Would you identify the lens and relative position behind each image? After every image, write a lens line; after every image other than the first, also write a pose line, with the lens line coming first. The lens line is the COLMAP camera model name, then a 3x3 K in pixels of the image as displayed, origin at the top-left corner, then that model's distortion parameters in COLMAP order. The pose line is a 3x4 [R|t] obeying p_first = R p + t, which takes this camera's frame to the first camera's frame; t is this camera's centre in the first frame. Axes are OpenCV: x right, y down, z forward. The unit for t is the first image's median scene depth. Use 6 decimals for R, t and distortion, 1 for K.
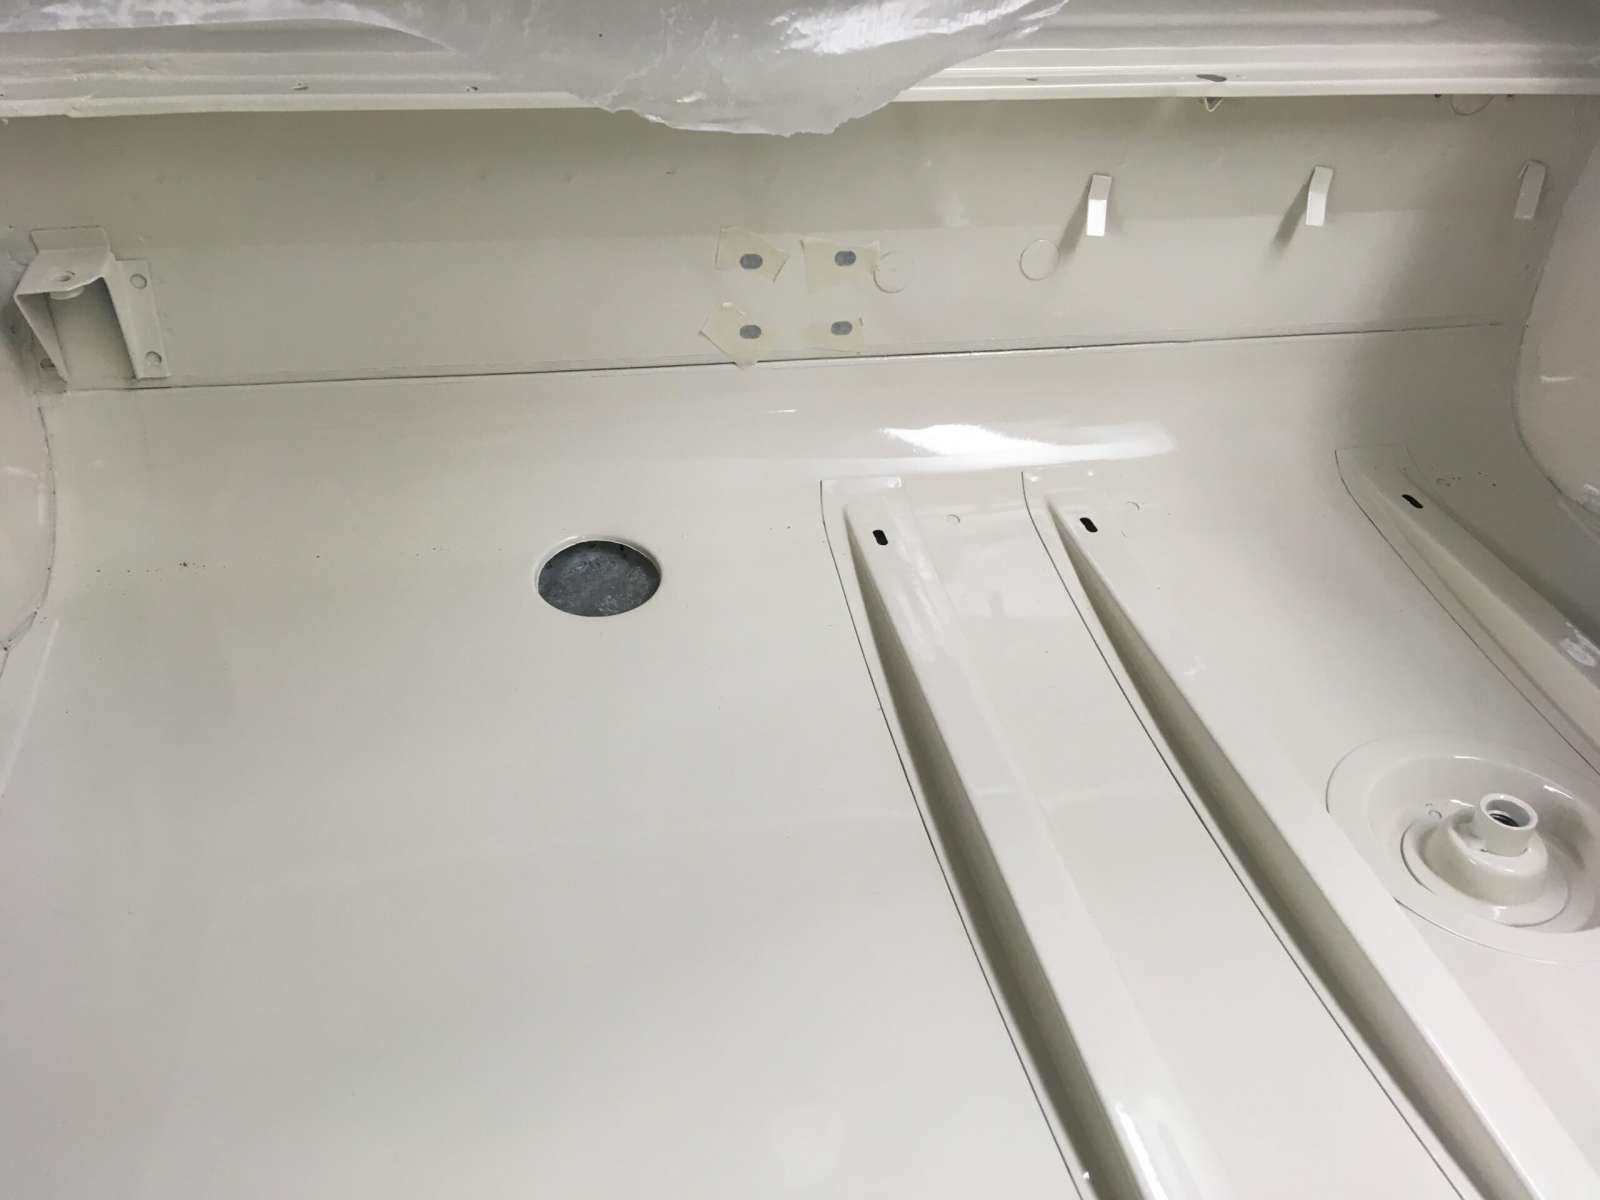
lens RADIAL K [[1348.1, 0, 800.0], [0, 1348.1, 600.0], [0, 0, 1]] dist [0.100525, -0.163950]
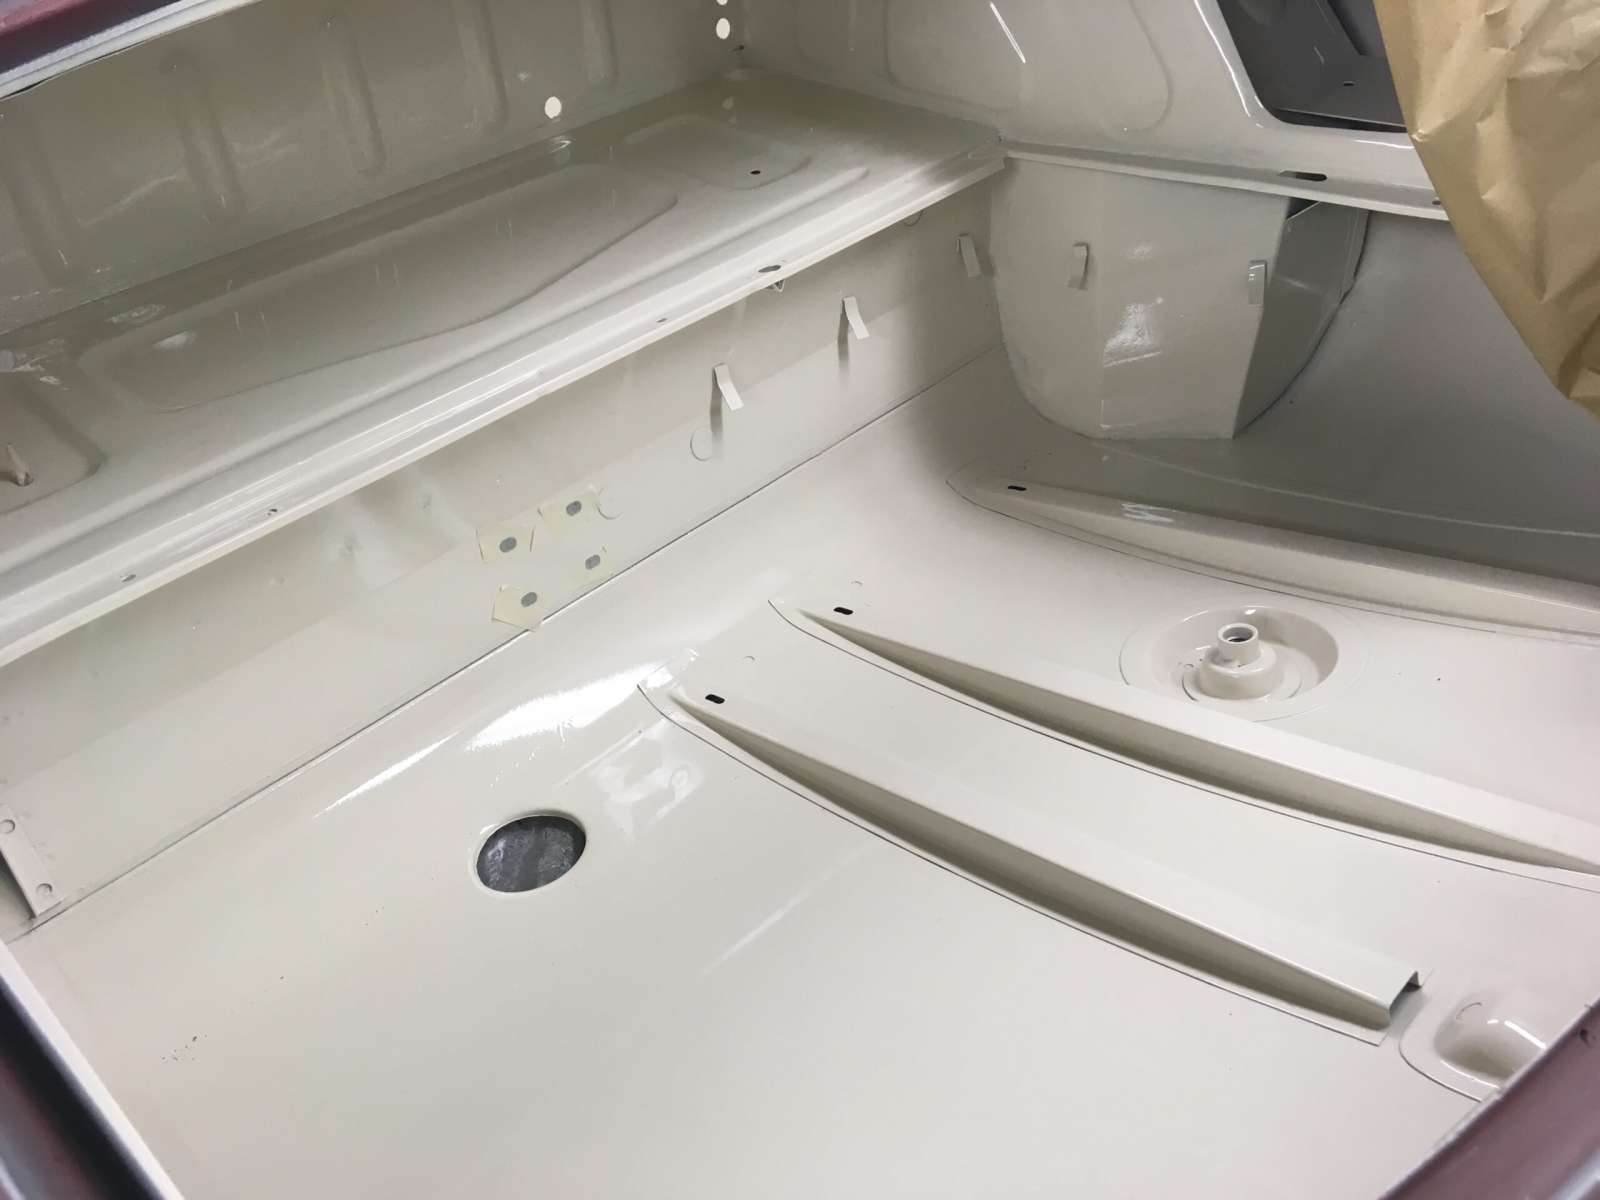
lens RADIAL K [[1348.1, 0, 800.0], [0, 1348.1, 600.0], [0, 0, 1]] dist [0.100525, -0.163950]
pose [[0.804569, -0.455042, 0.381584, -0.309116], [0.502225, 0.864274, -0.028286, -0.053087], [-0.316921, 0.214399, 0.923901, -0.141385]]
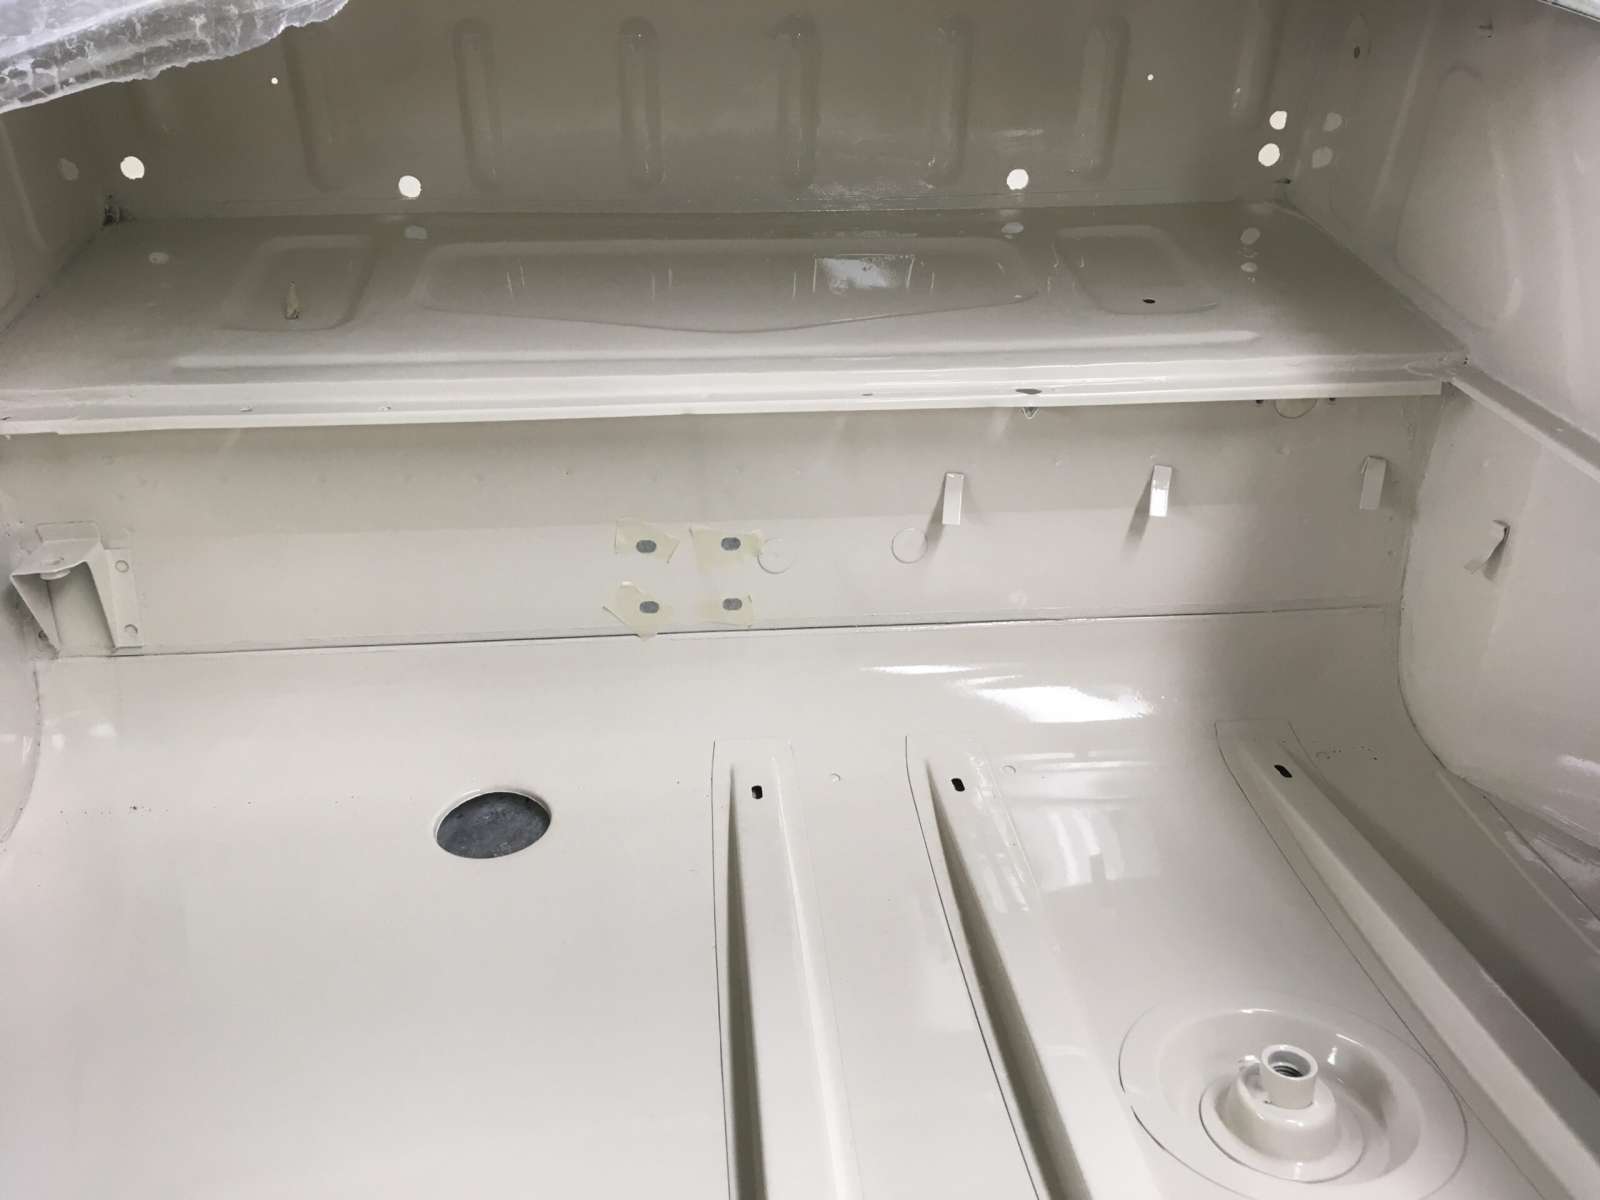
lens RADIAL K [[1348.1, 0, 800.0], [0, 1348.1, 600.0], [0, 0, 1]] dist [0.100525, -0.163950]
pose [[0.994180, -0.001293, -0.107724, 0.223534], [-0.022383, 0.975629, -0.218280, 0.041491], [0.105381, 0.219421, 0.969922, -0.084743]]
